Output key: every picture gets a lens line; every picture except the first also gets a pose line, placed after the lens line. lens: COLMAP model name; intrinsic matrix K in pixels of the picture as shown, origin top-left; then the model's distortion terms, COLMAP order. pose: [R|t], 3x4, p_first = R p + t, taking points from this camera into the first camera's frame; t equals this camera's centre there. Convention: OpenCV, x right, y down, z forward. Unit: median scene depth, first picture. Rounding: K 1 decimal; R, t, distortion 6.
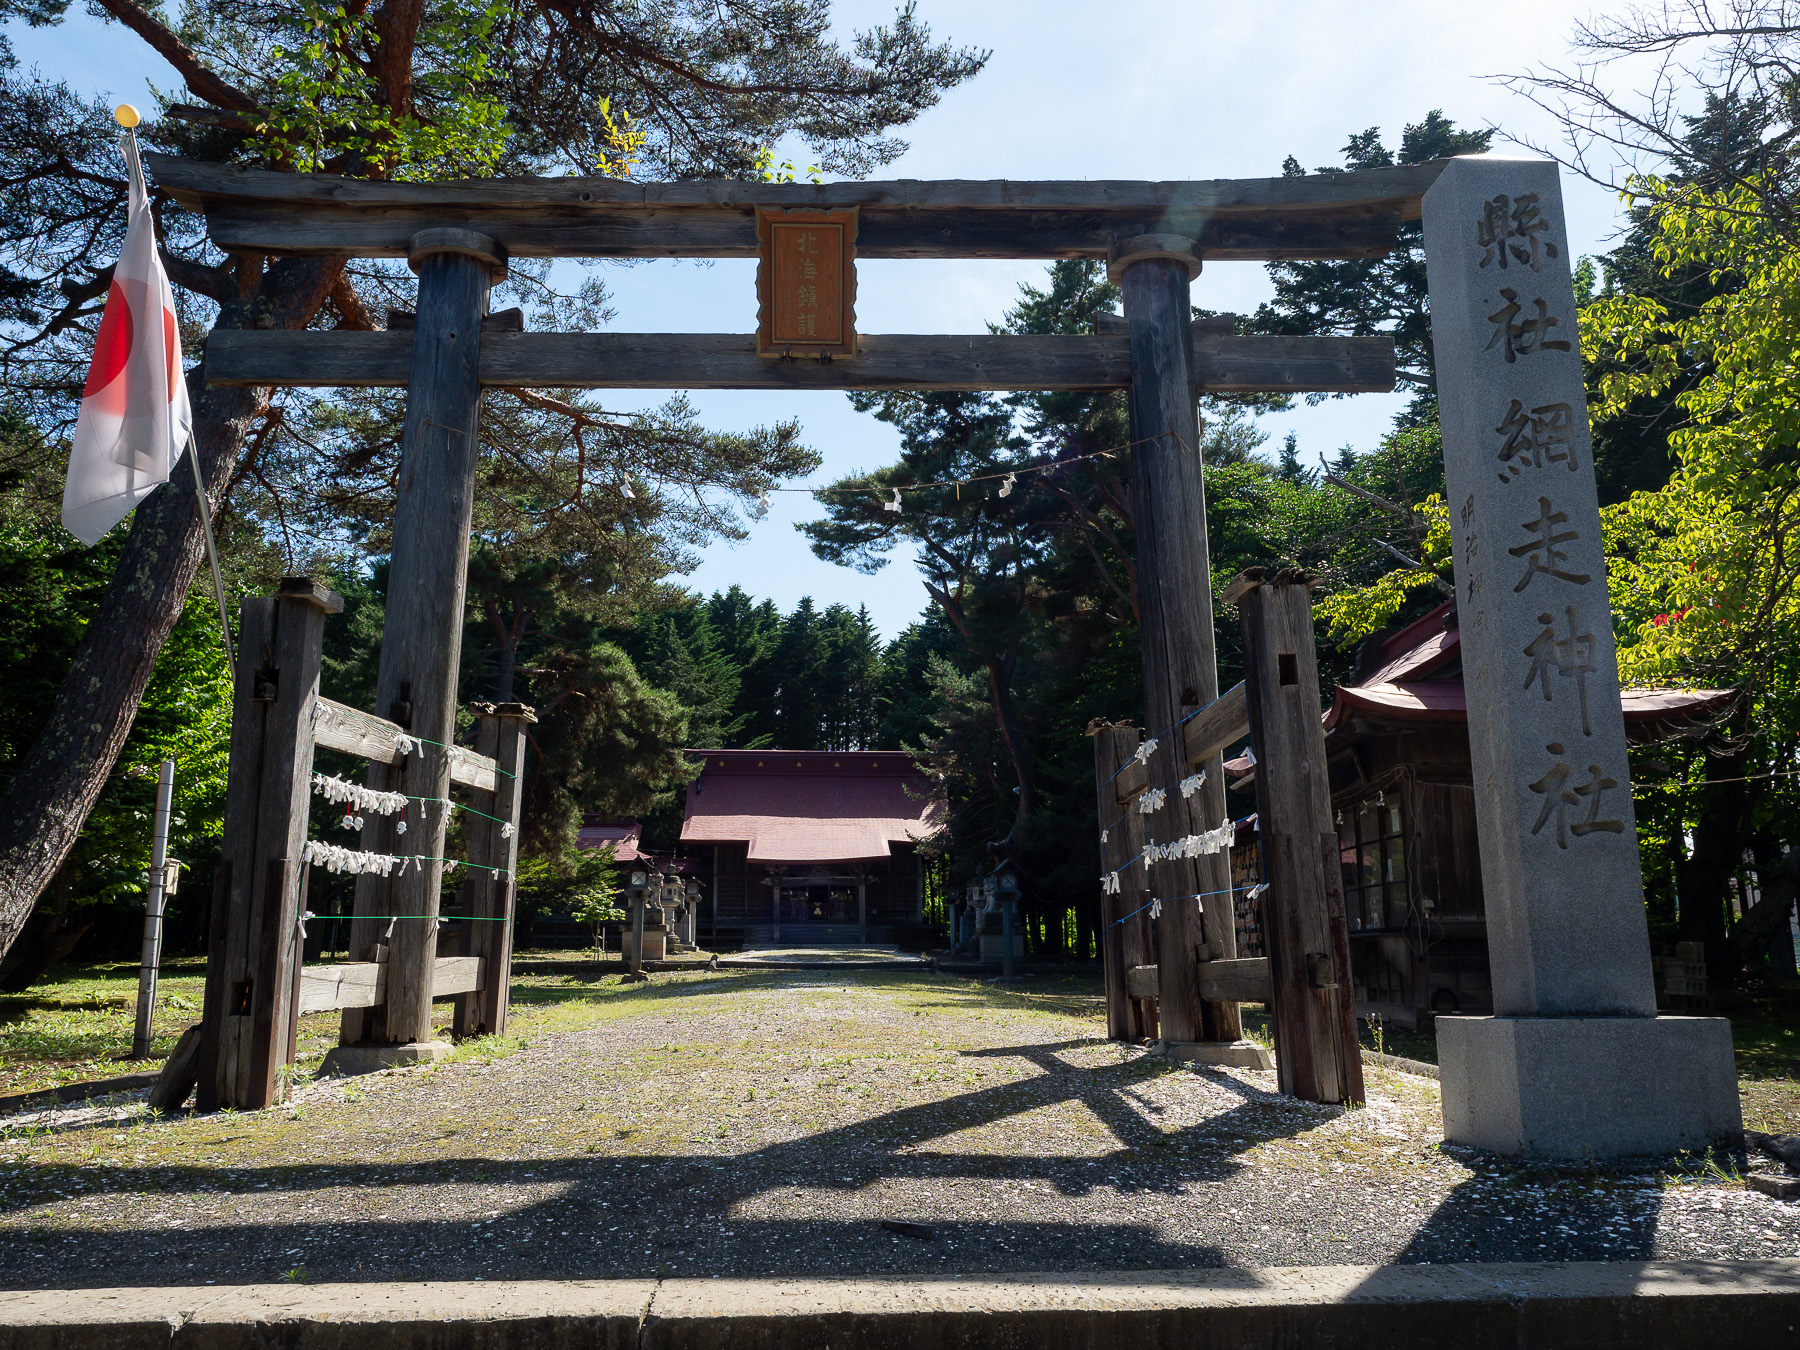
lens RADIAL K [[1364.9, 0, 898.5], [0, 1364.9, 678.4], [0, 0, 1]] dist [-0.005108, -0.000268]
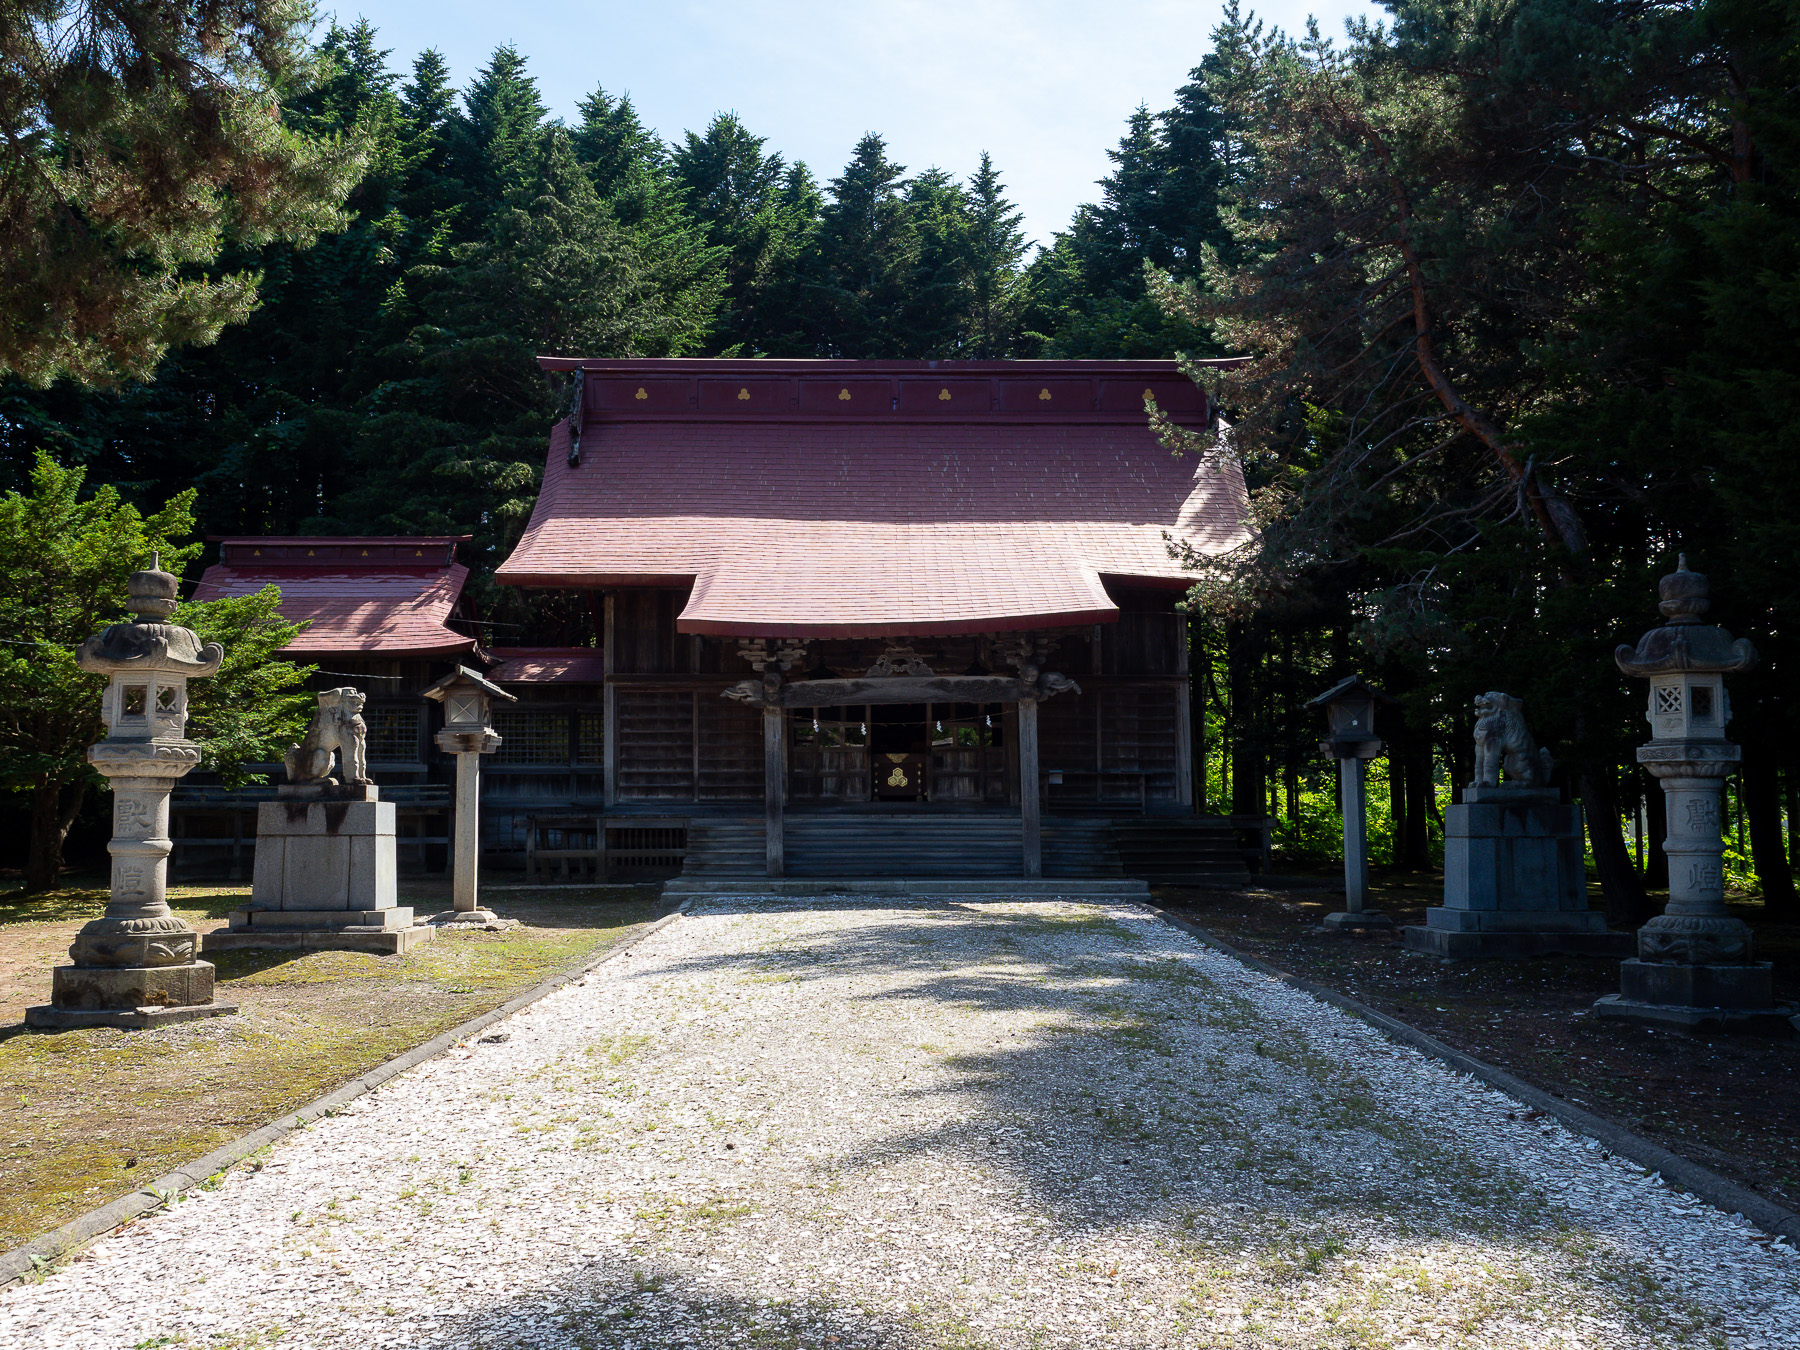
lens RADIAL K [[1784.2, 0, 901.2], [0, 1784.2, 674.6], [0, 0, 1]] dist [0.000129, 0.000000]
pose [[0.997995, -0.009192, -0.062615, -0.028935], [0.016523, 0.992926, 0.117579, 0.089222], [0.061091, -0.118378, 0.991088, 0.541039]]
